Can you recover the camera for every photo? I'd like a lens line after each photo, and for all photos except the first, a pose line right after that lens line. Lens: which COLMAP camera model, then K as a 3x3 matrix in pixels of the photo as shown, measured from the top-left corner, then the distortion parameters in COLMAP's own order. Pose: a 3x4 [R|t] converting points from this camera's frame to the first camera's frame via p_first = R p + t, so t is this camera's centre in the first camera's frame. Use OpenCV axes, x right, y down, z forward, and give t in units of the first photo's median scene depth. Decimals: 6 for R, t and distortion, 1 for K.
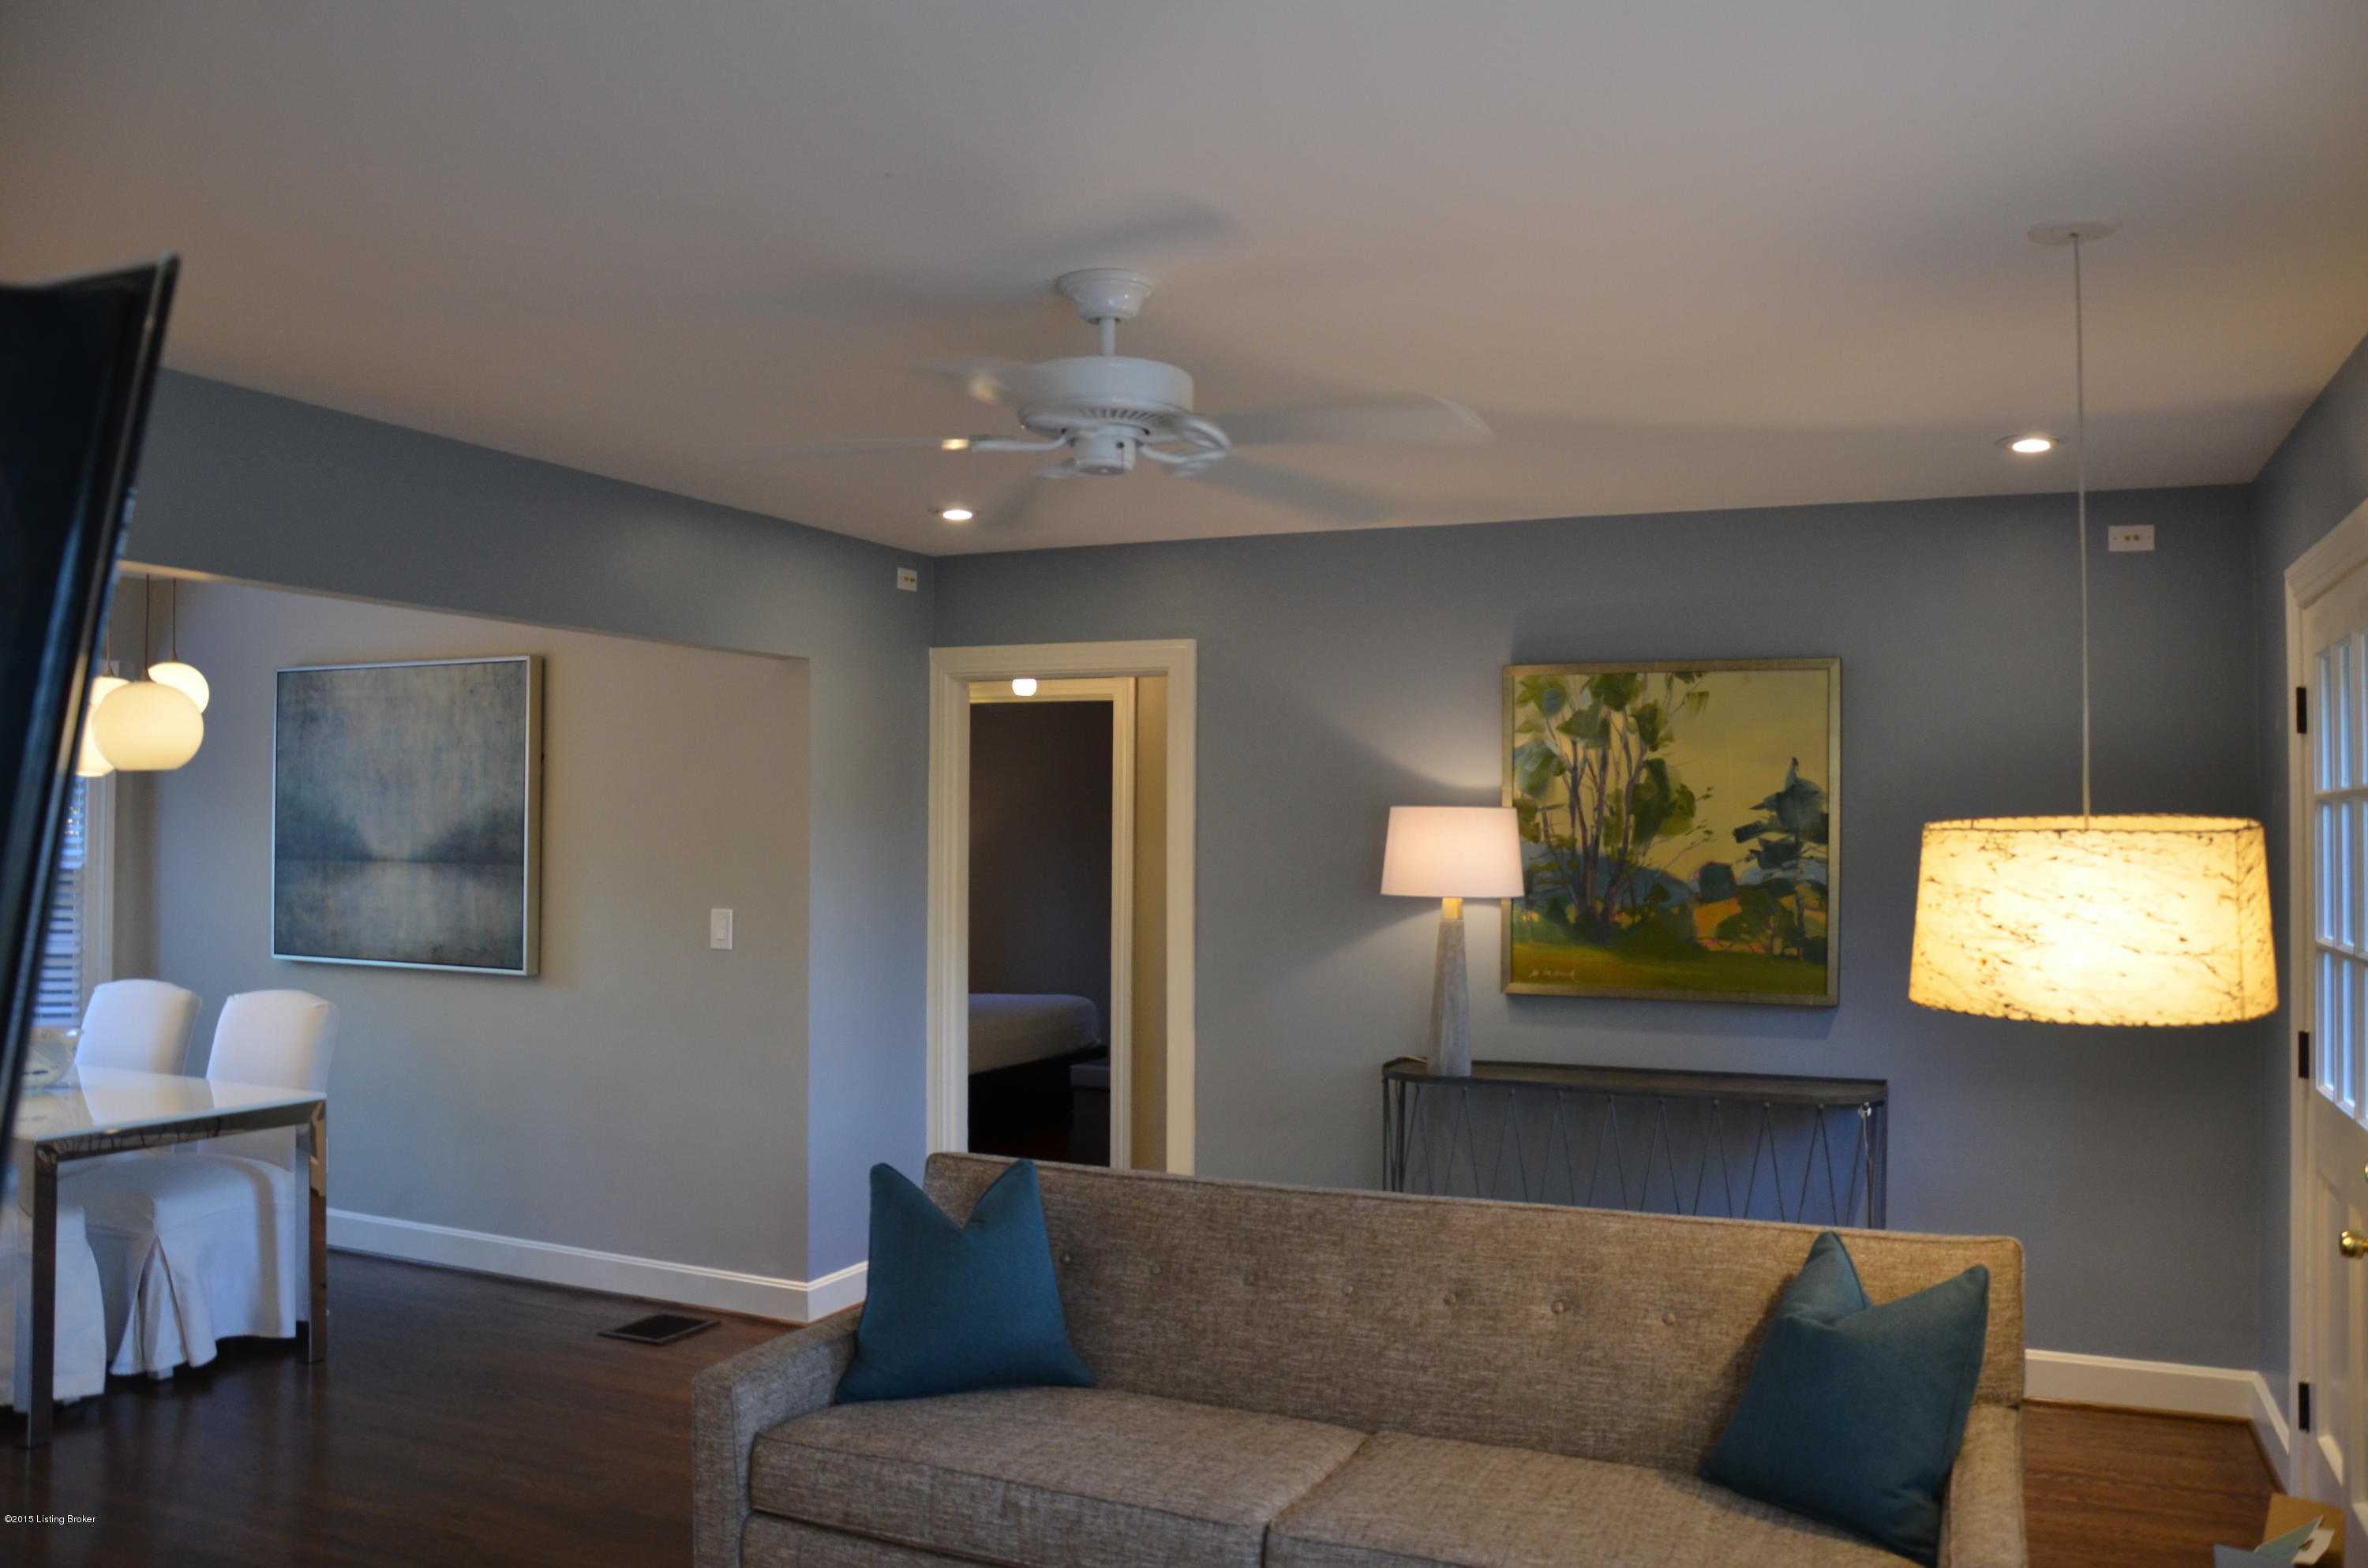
lens RADIAL K [[1875.4, 0, 1179.7], [0, 1875.4, 788.3], [0, 0, 1]] dist [-0.072838, 0.030578]
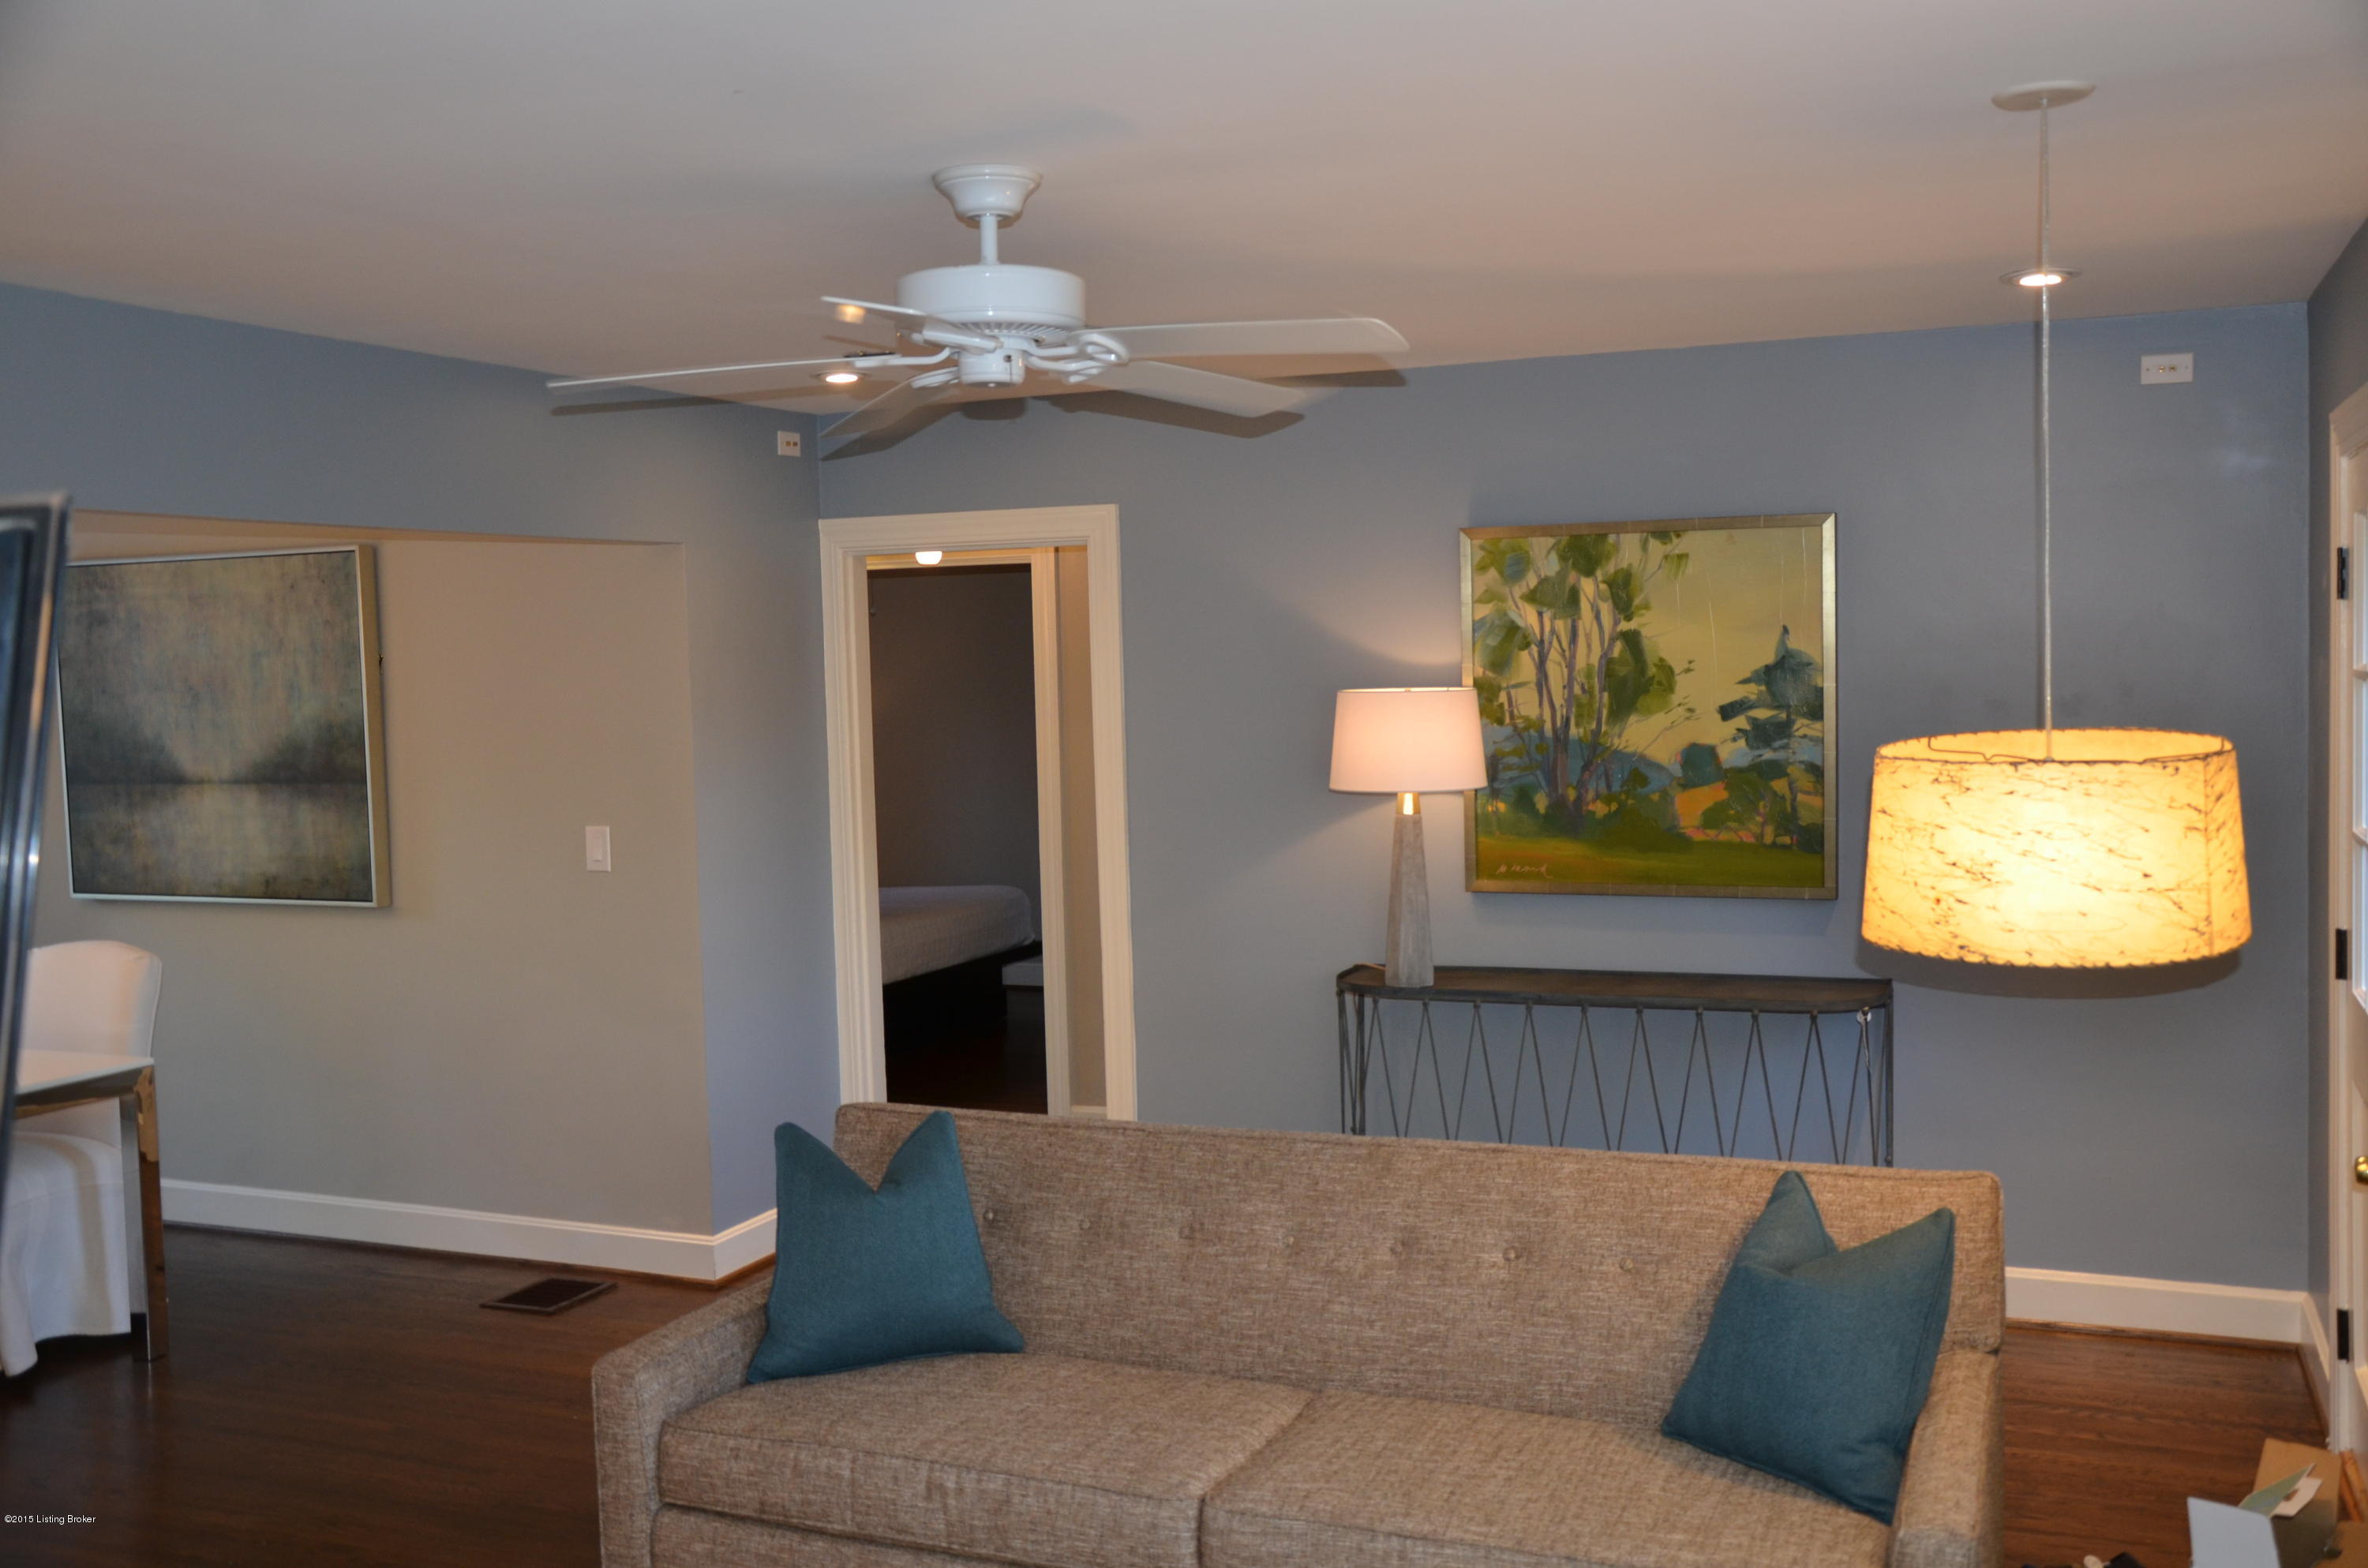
lens RADIAL K [[2217.8, 0, 1180.0], [0, 2217.8, 780.8], [0, 0, 1]] dist [0.026830, 0.000000]
pose [[0.999277, -0.032565, 0.019646, 0.020416], [0.030759, 0.995811, 0.086106, -0.060157], [-0.022368, -0.085440, 0.996092, -0.096219]]
